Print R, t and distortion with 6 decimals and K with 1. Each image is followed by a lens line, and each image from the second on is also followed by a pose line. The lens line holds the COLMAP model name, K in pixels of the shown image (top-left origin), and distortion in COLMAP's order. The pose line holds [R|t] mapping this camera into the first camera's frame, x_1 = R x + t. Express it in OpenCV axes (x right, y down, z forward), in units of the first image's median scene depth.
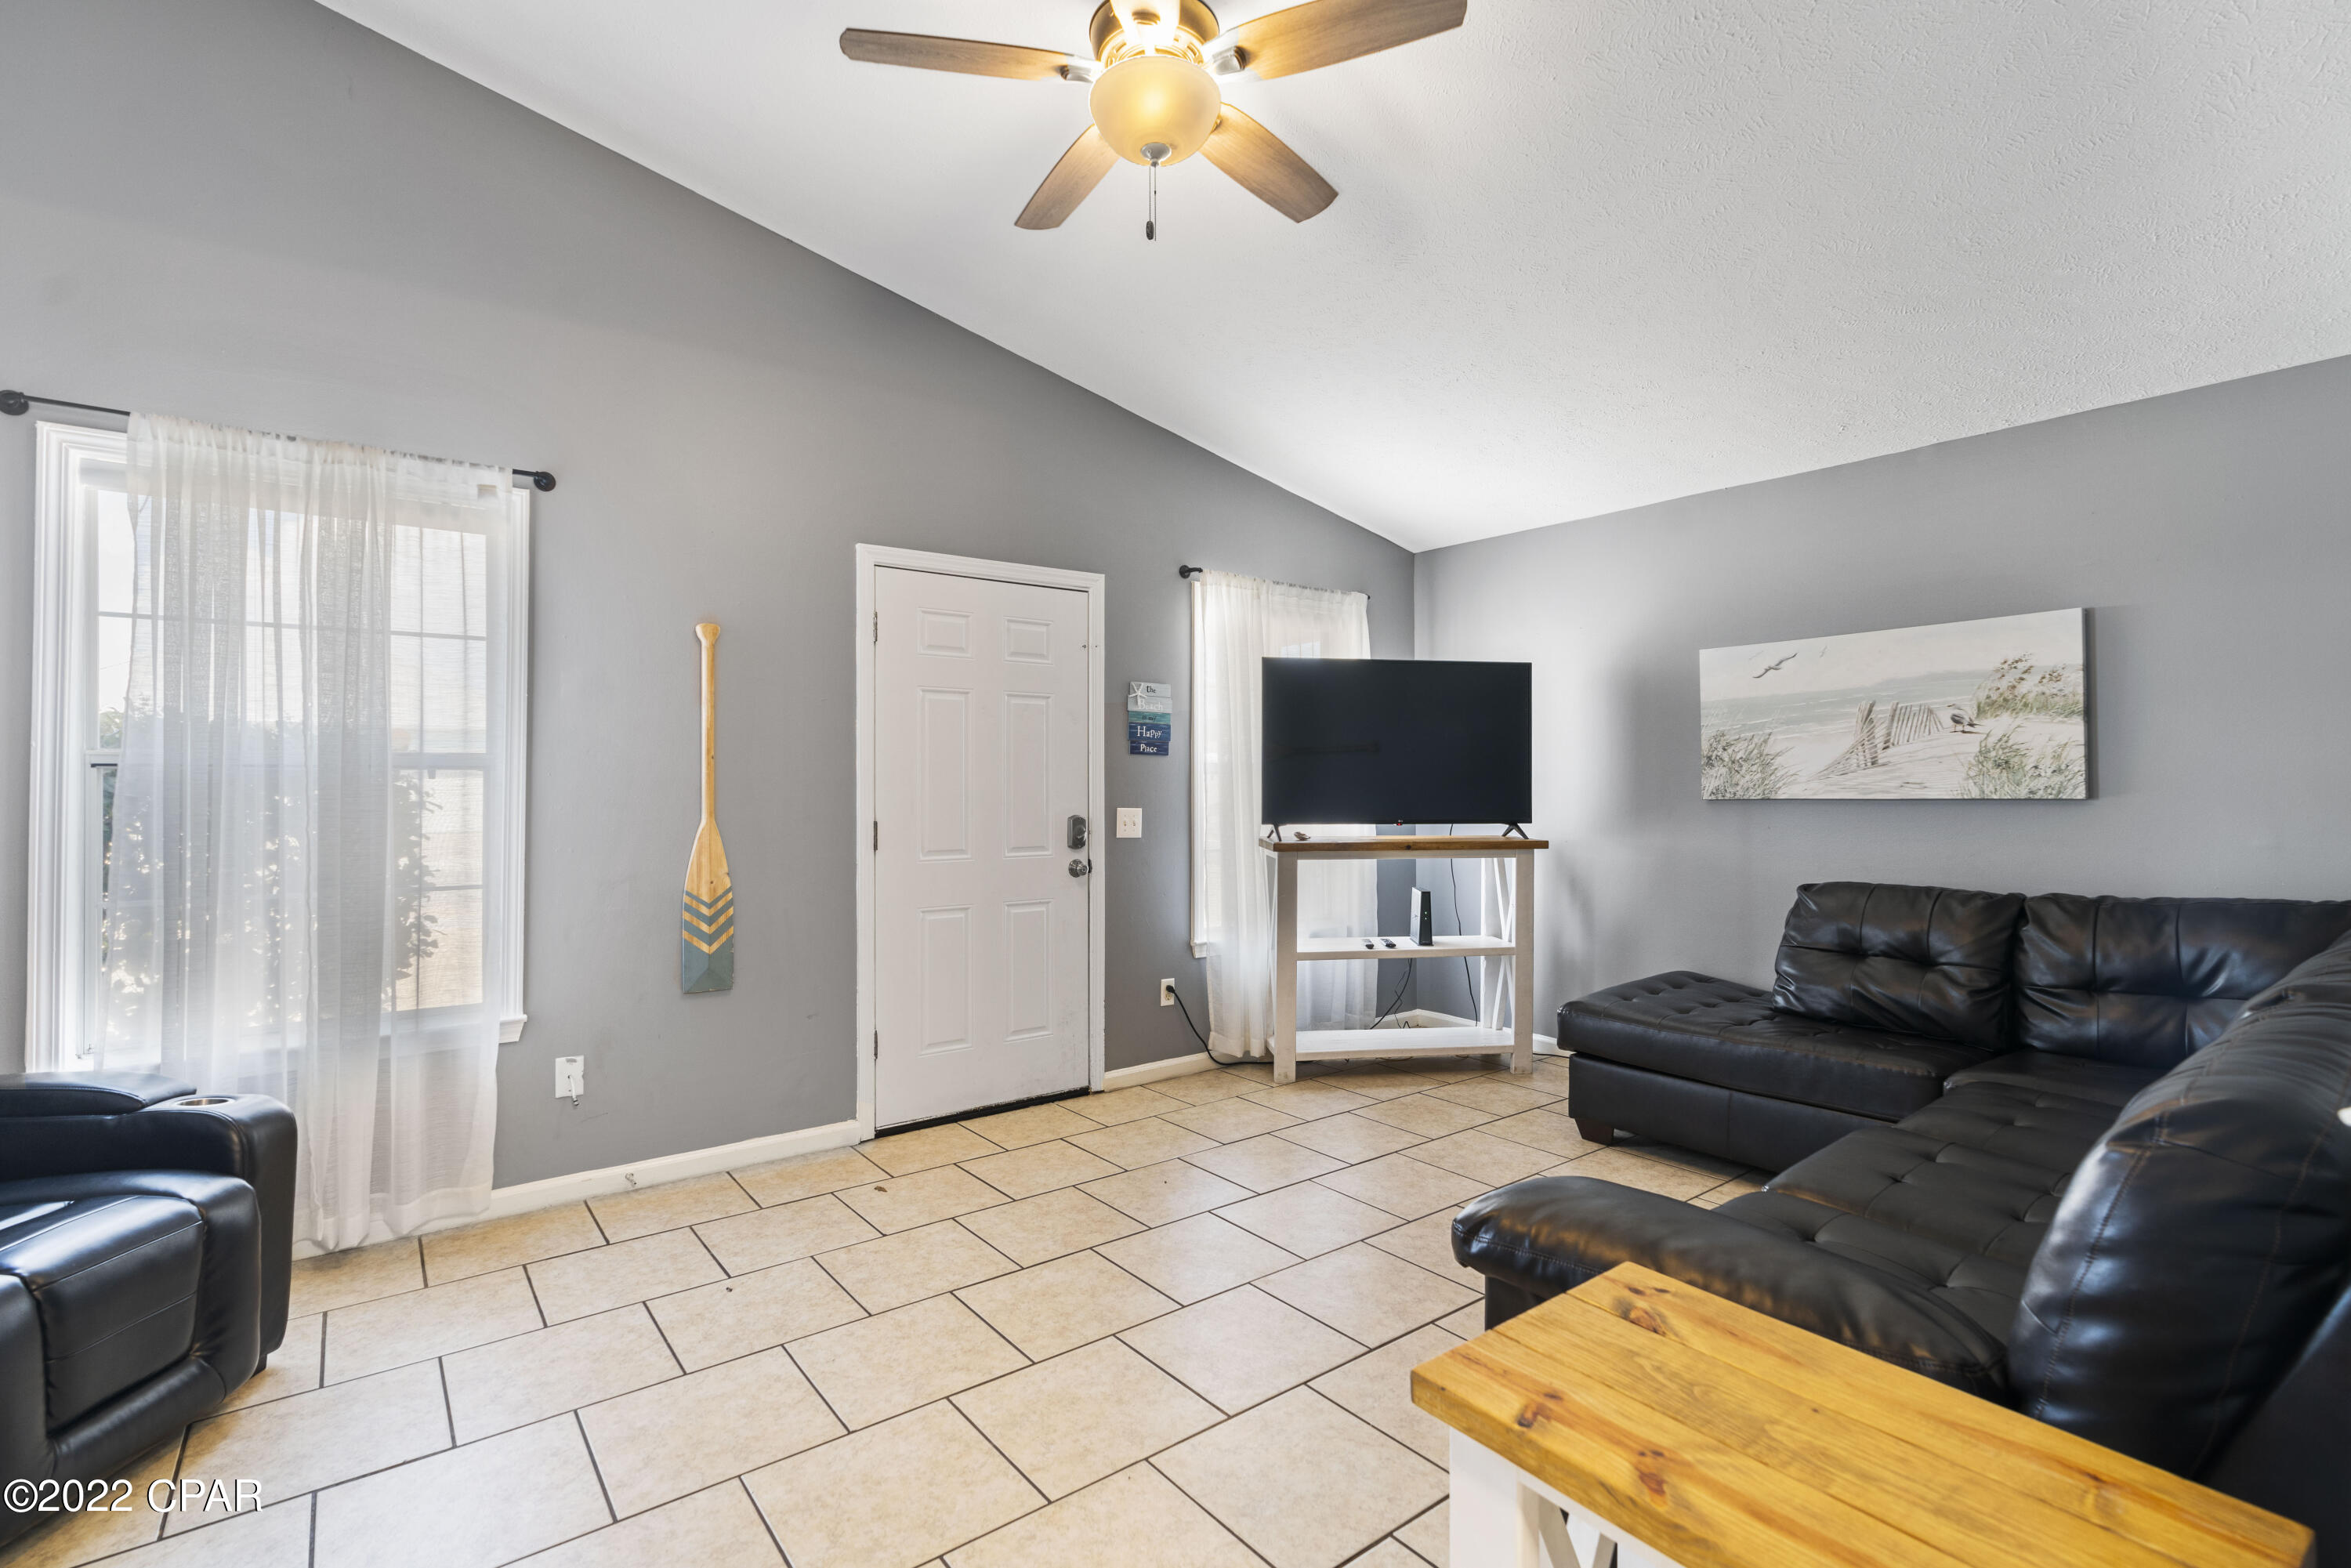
lens RADIAL K [[1084.9, 0, 1175.5], [0, 1084.9, 784.0], [0, 0, 1]] dist [0.000578, -0.000029]
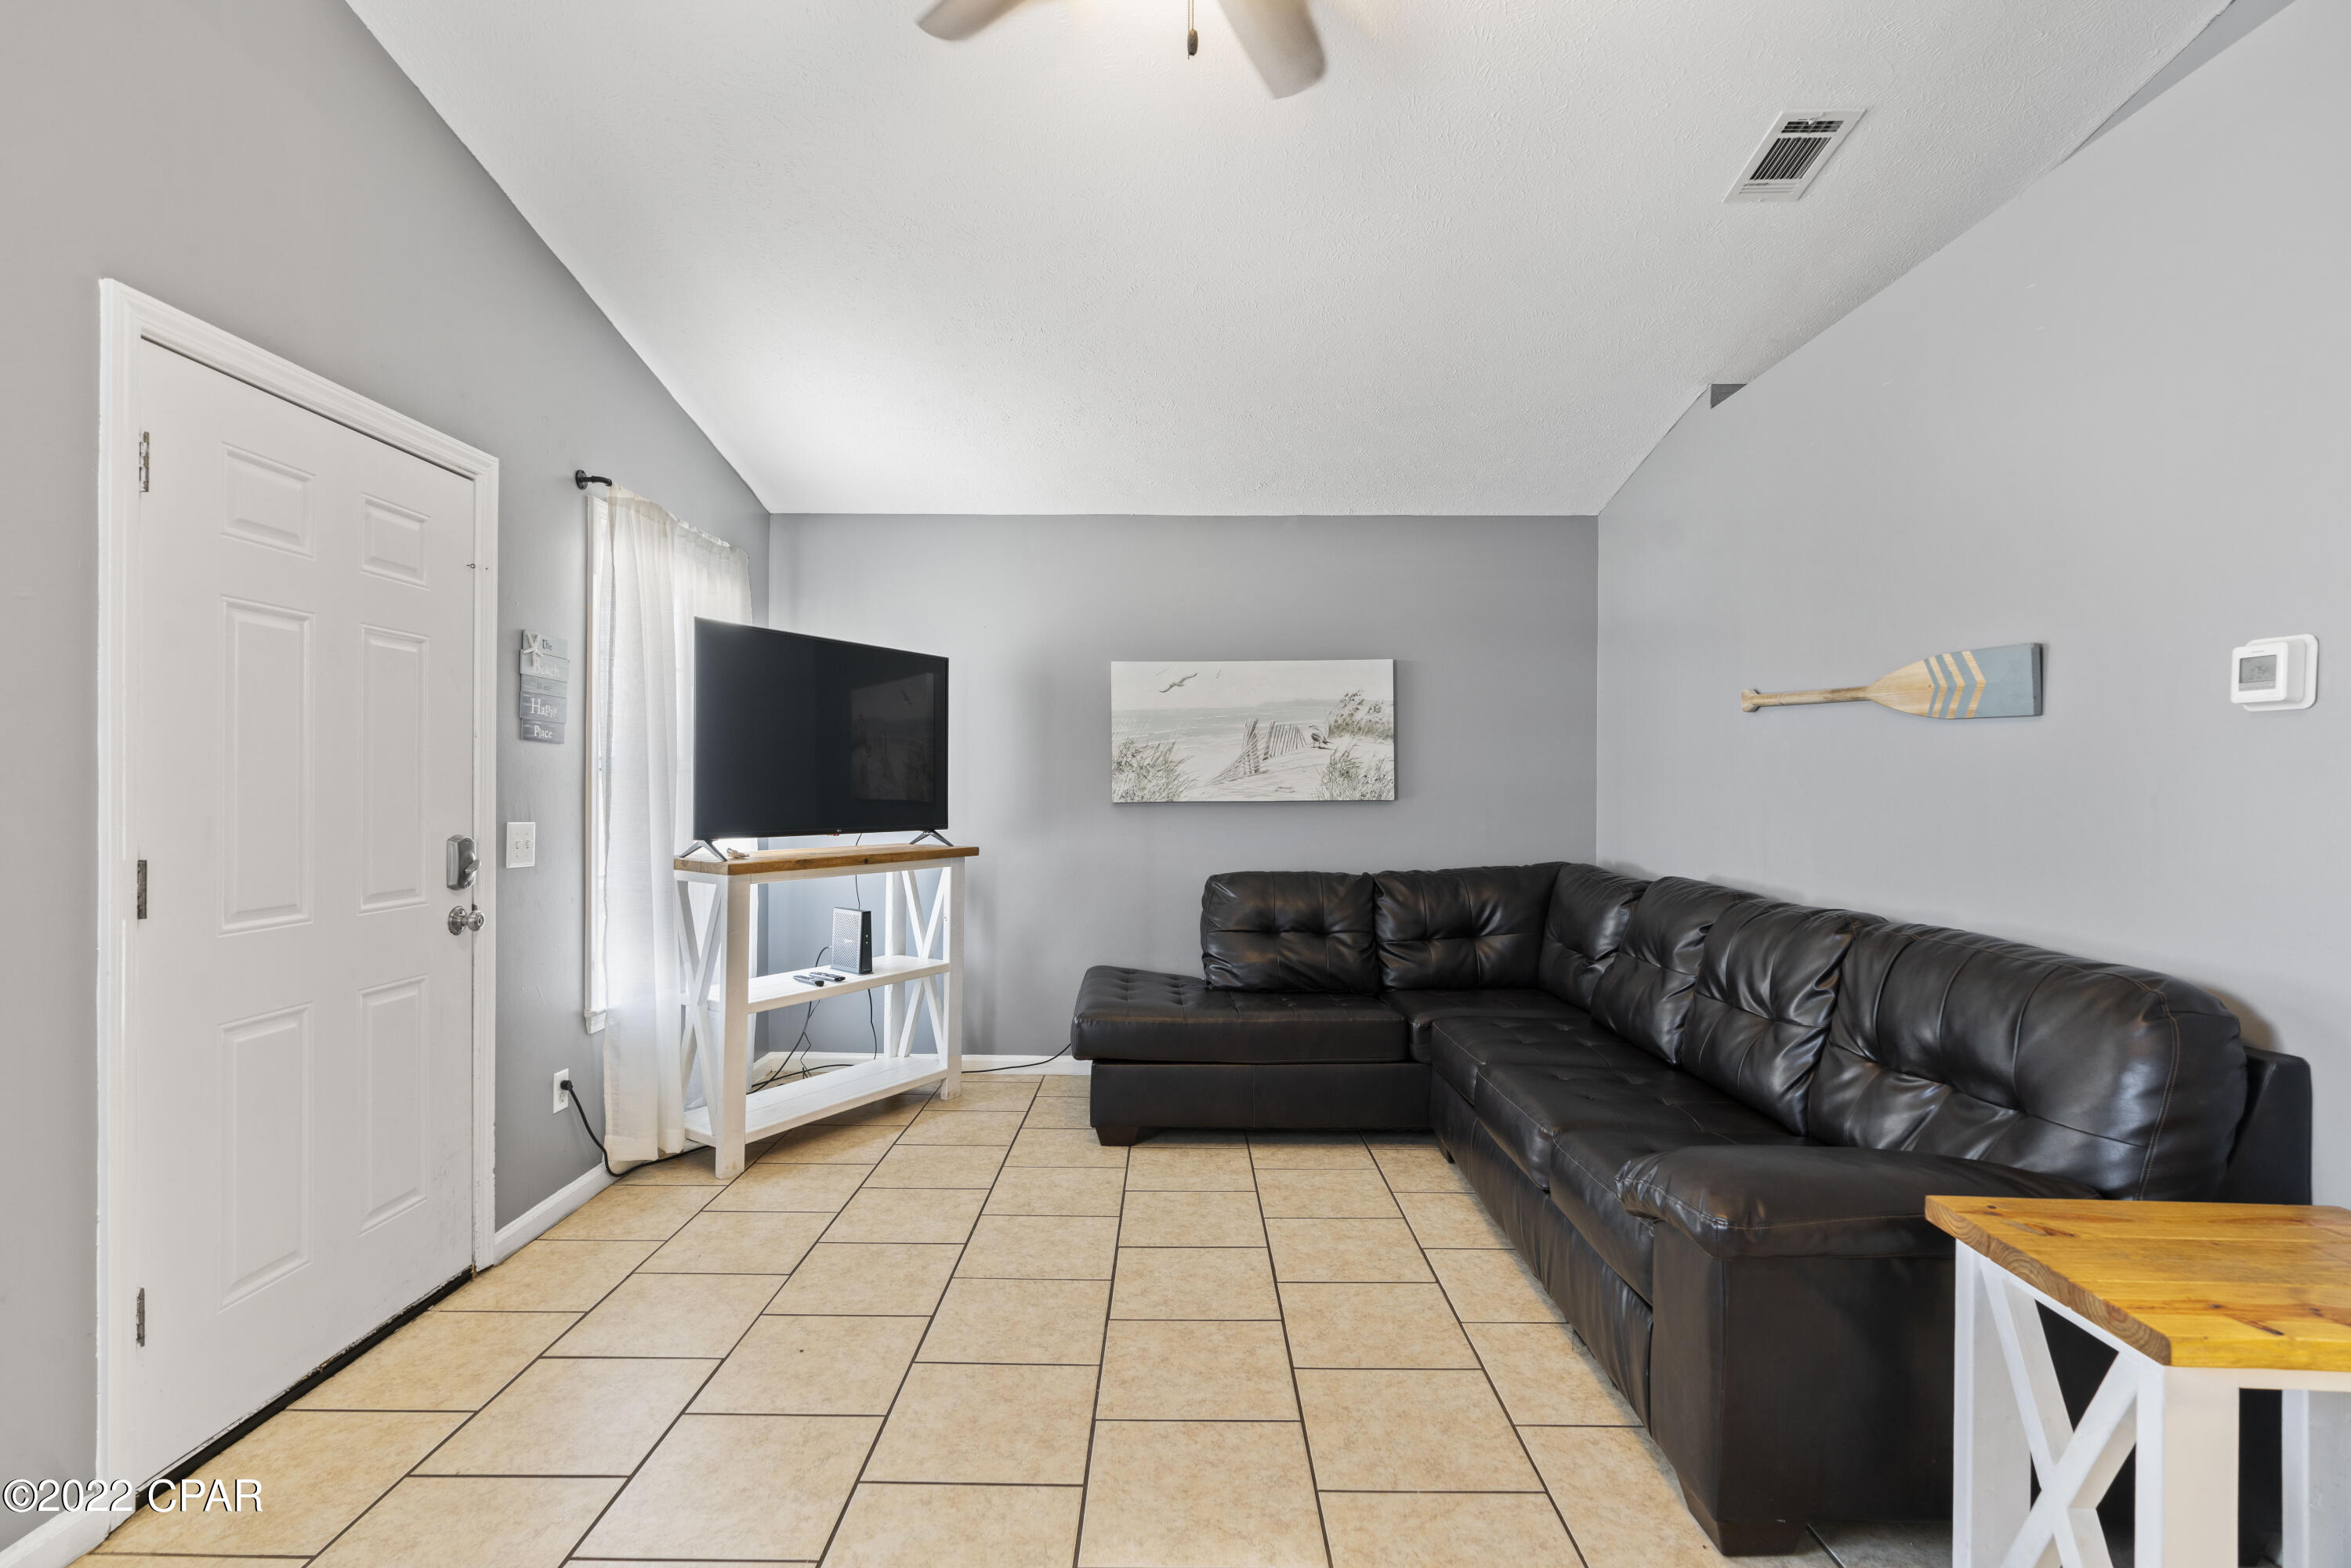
lens RADIAL K [[1095.3, 0, 1175.5], [0, 1095.3, 784.0], [0, 0, 1]] dist [-0.017860, 0.008643]
pose [[0.619591, 0.005983, 0.784902, -0.351698], [-0.004640, 0.999981, -0.003960, 0.000160], [-0.784911, -0.001189, 0.619607, 0.313542]]
